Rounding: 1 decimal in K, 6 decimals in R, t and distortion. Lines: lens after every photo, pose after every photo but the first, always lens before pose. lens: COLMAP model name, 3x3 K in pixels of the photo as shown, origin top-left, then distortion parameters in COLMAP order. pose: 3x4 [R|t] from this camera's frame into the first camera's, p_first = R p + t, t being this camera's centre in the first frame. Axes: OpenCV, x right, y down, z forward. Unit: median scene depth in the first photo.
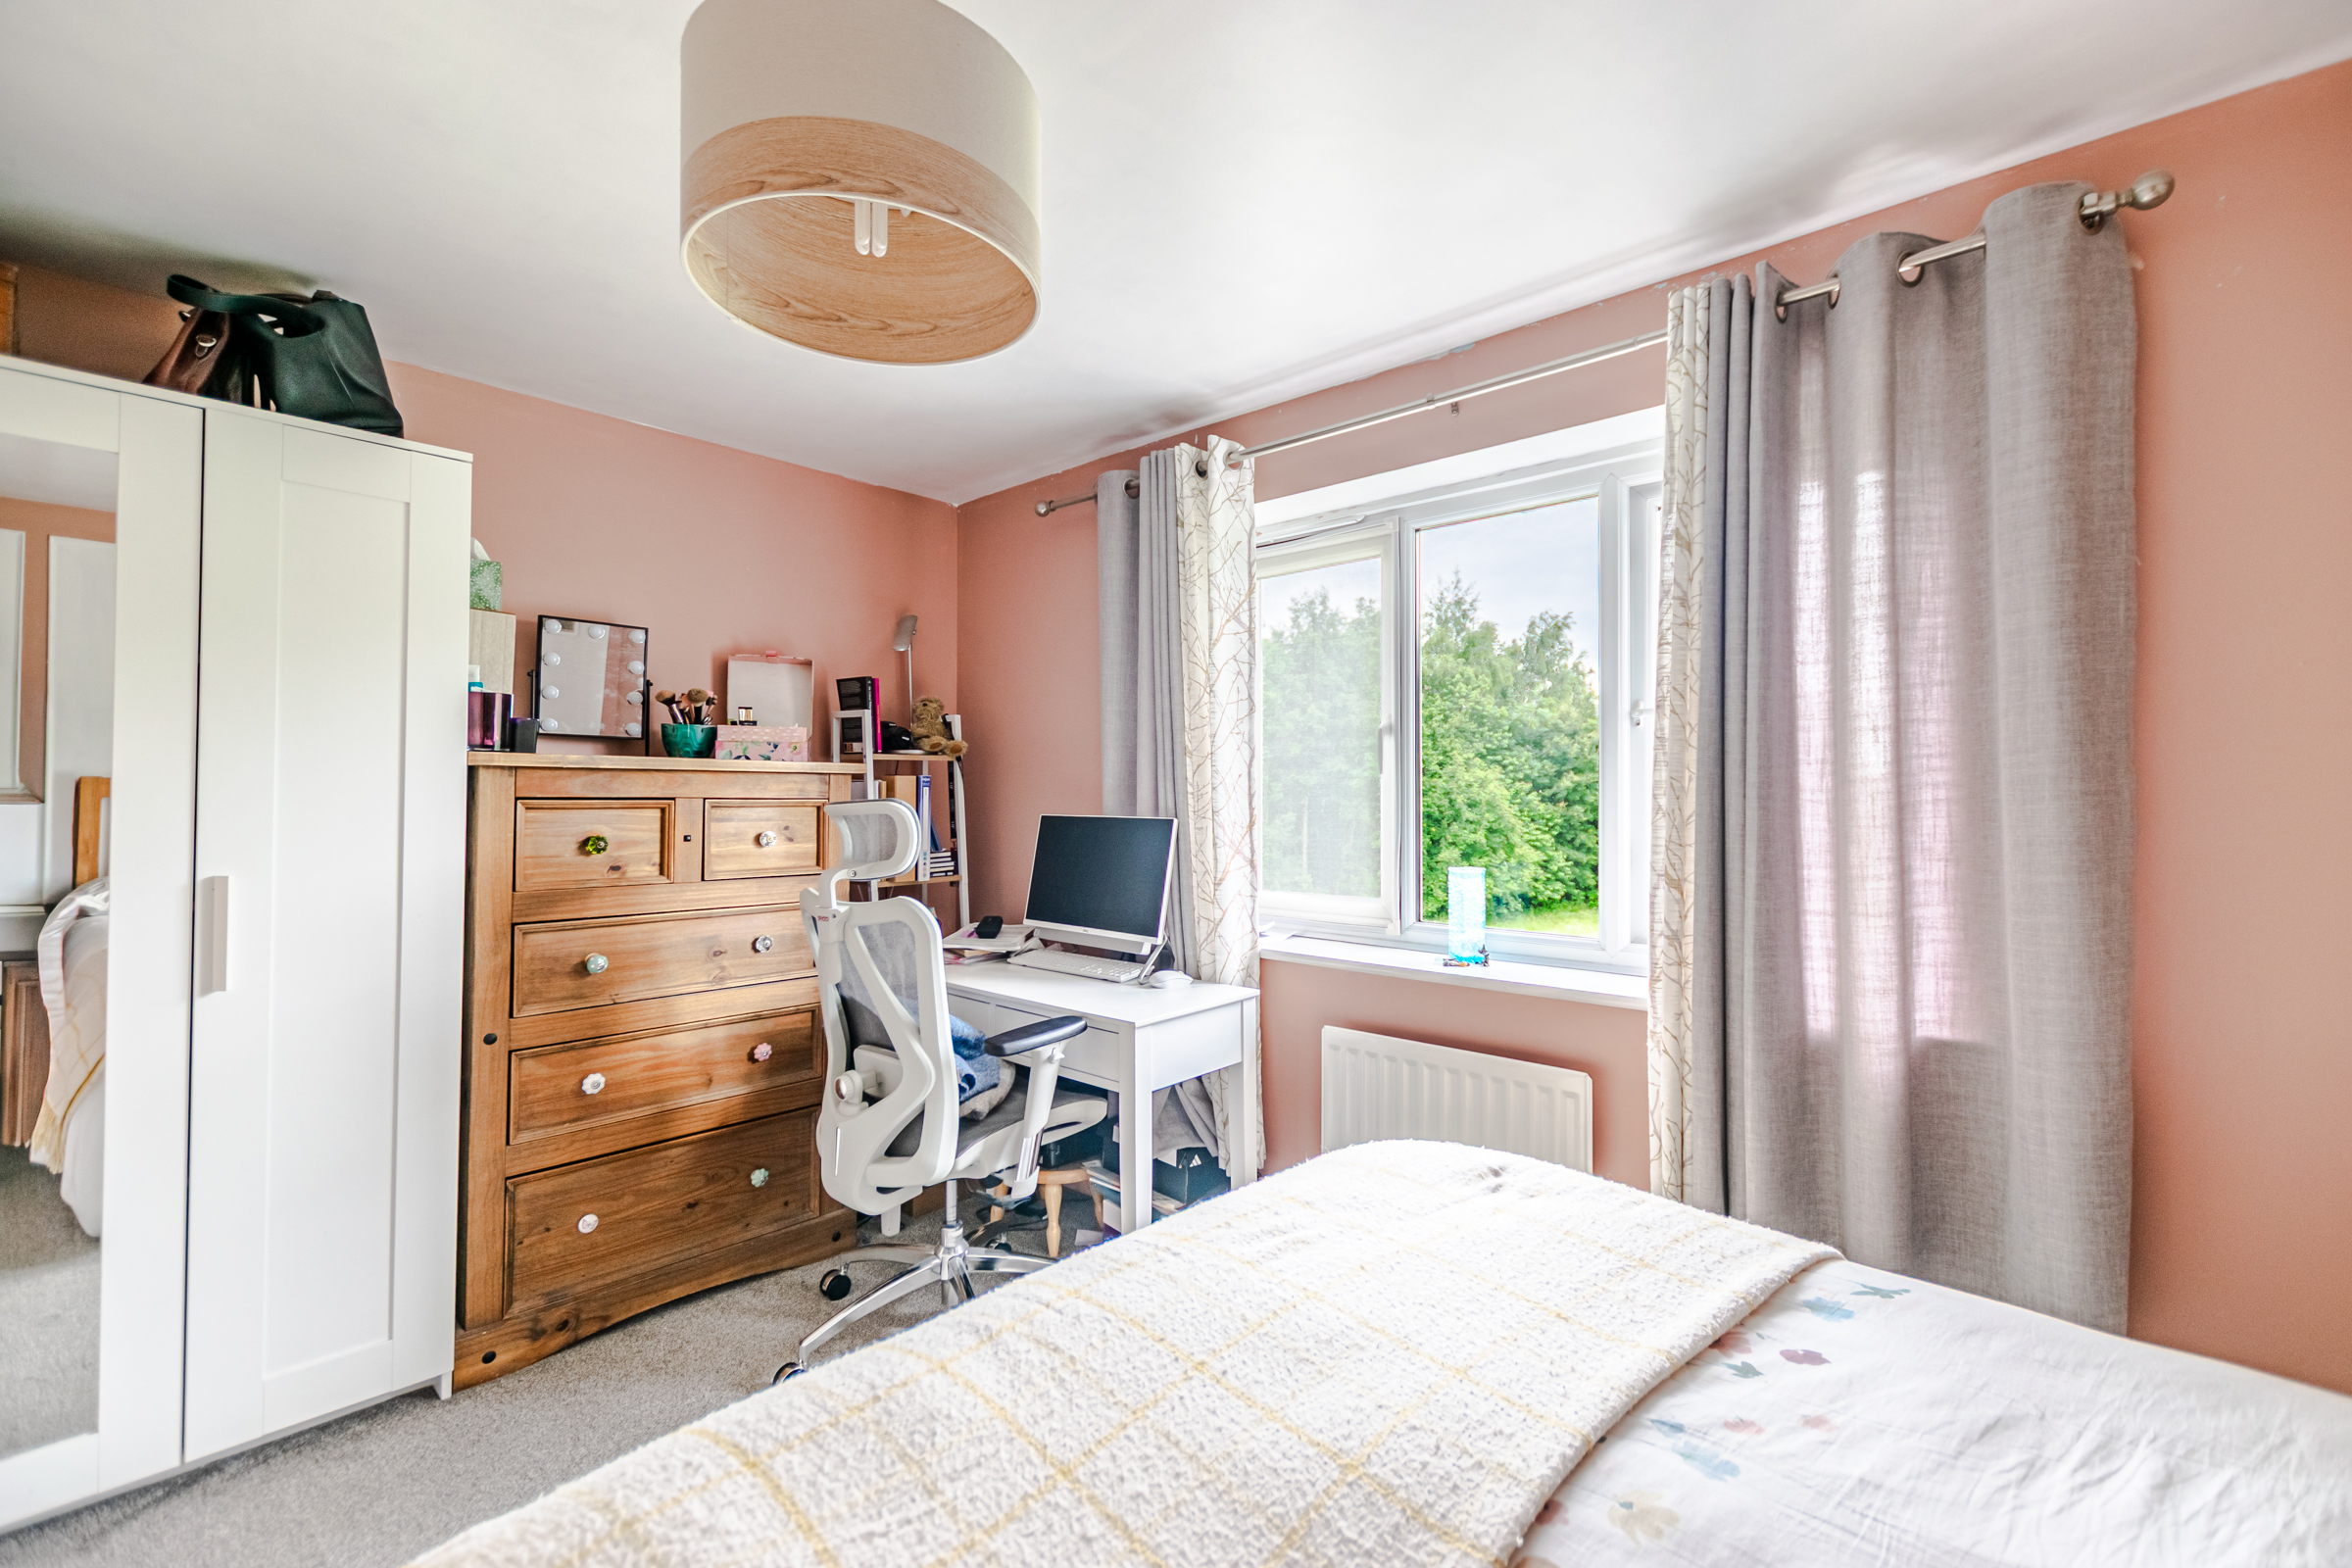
lens RADIAL K [[1023.0, 0, 1176.3], [0, 1023.0, 784.1], [0, 0, 1]] dist [0.008327, -0.000160]
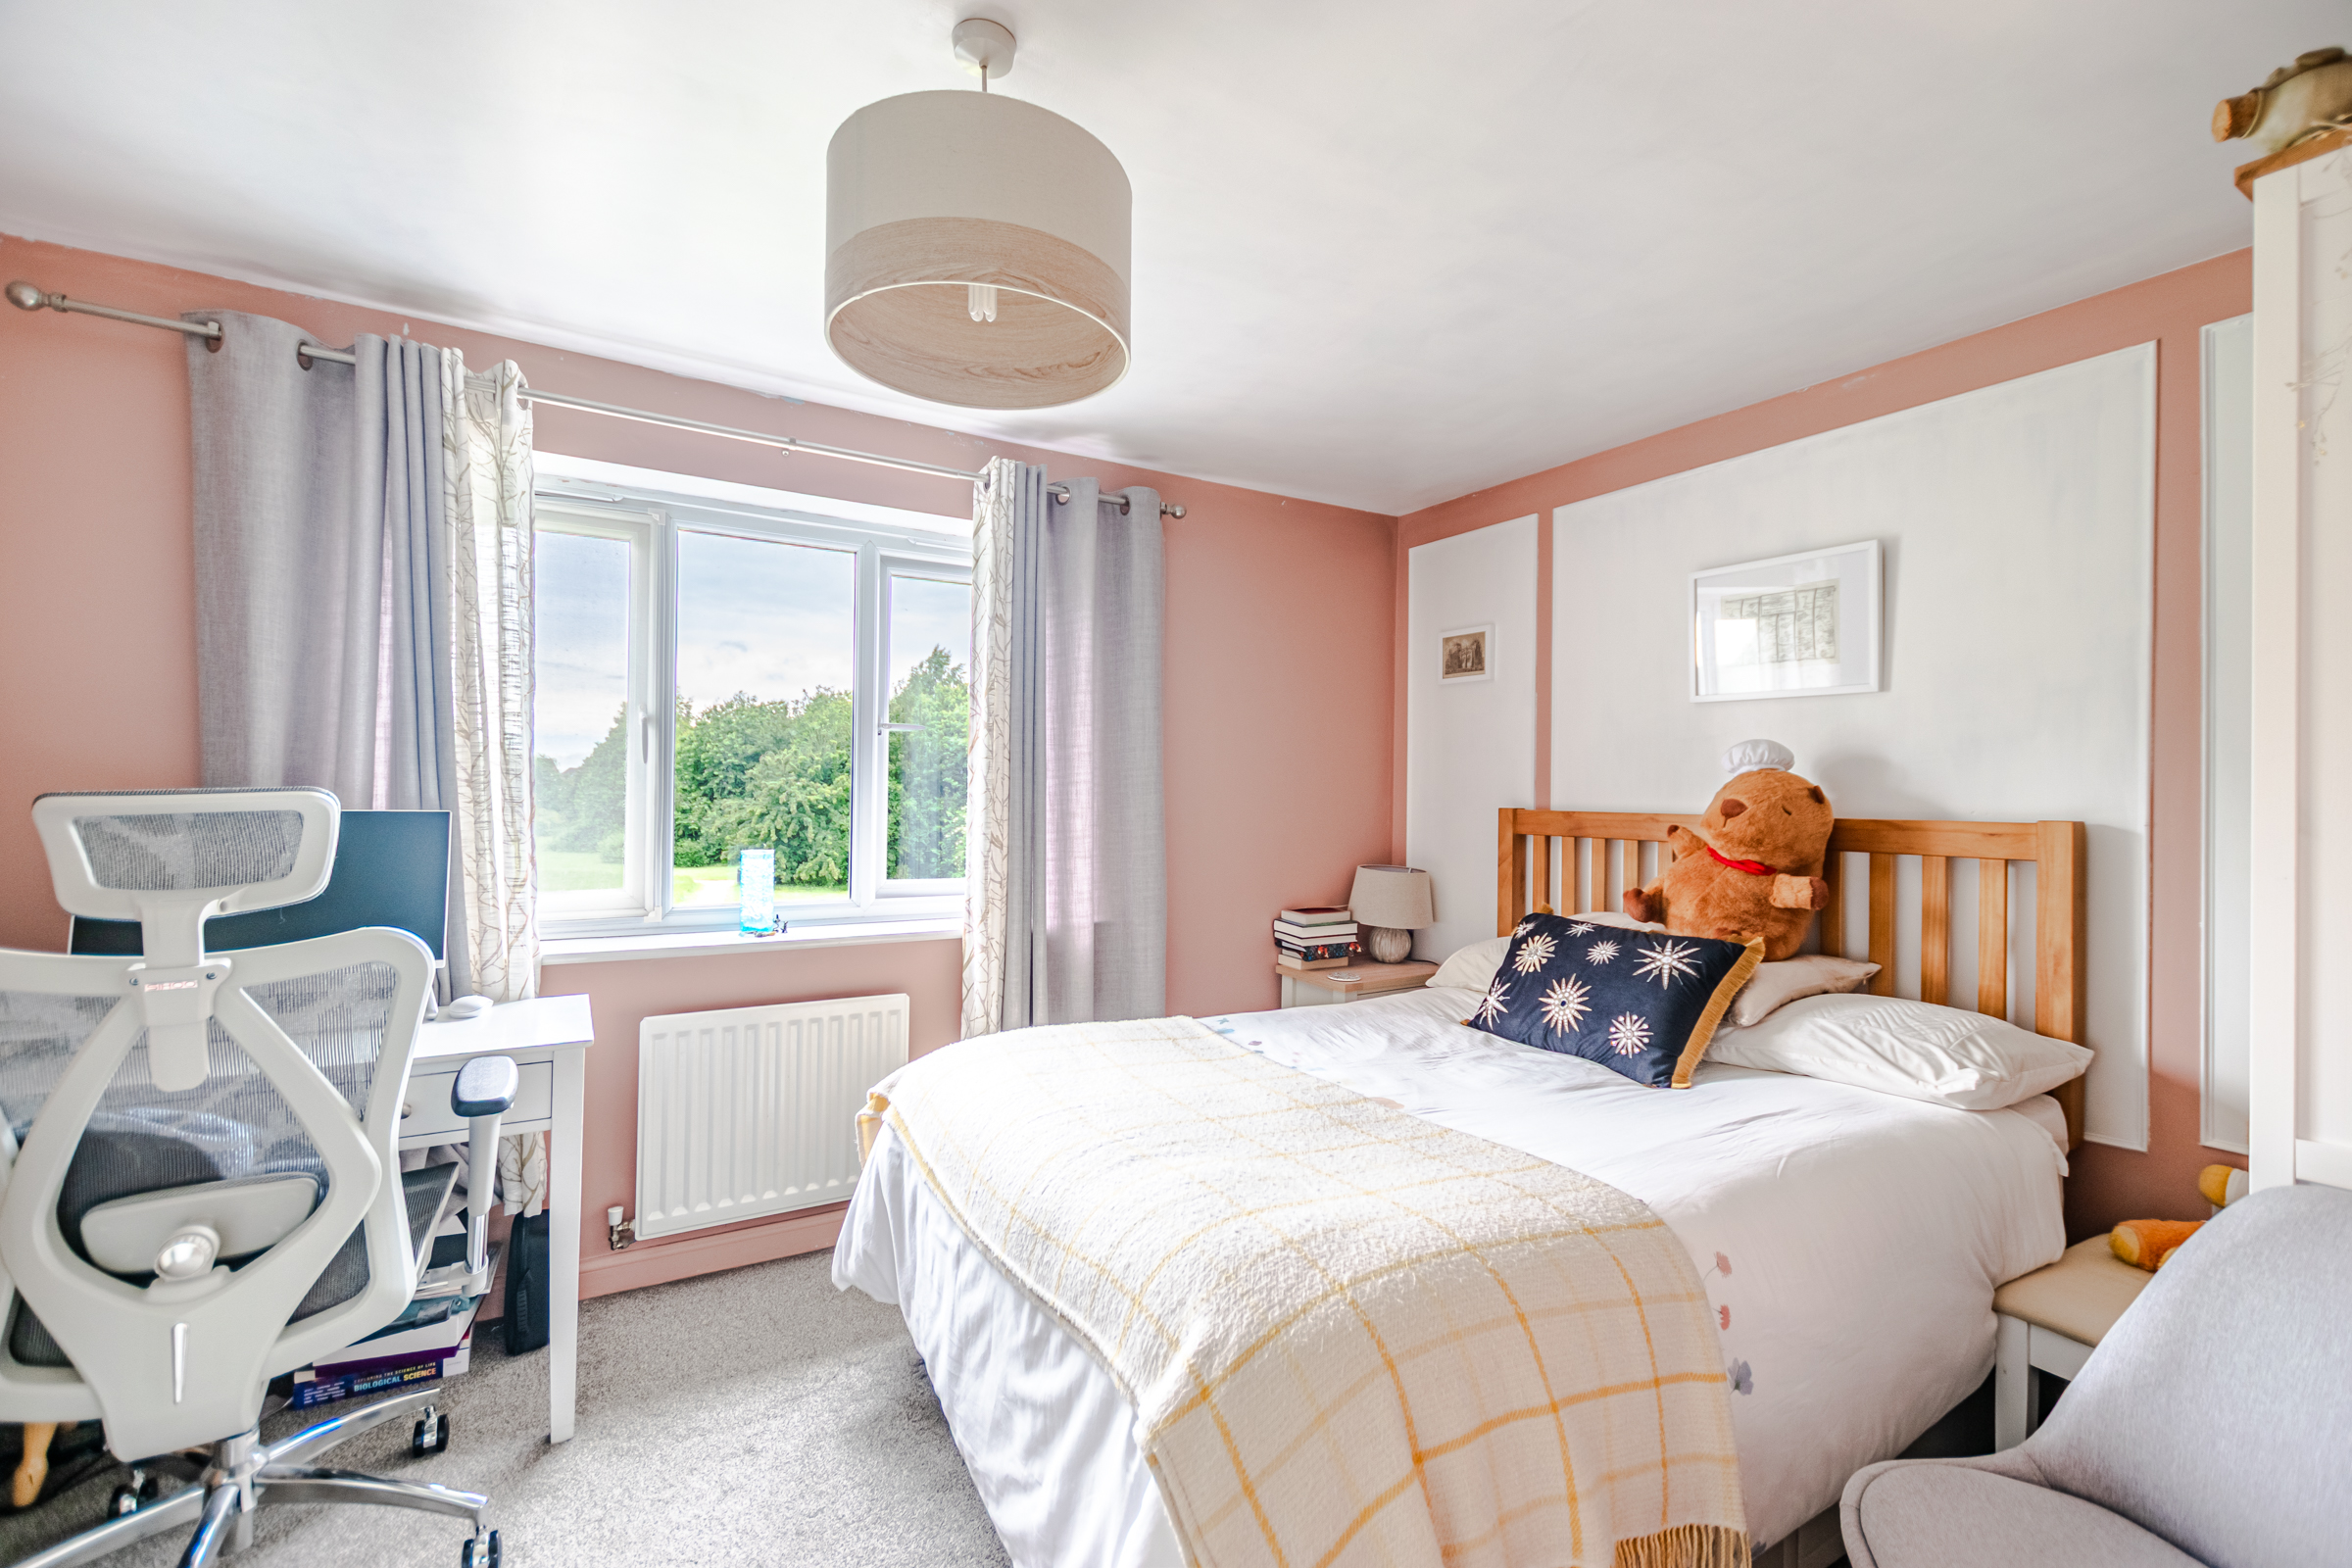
lens RADIAL K [[1023.0, 0, 1174.5], [0, 1023.0, 788.1], [0, 0, 1]] dist [0.008327, -0.000160]
pose [[0.277267, 0.006732, 0.960769, -0.768536], [-0.019297, 0.999813, -0.001437, 0.007099], [-0.960599, -0.018142, 0.277345, 0.276411]]
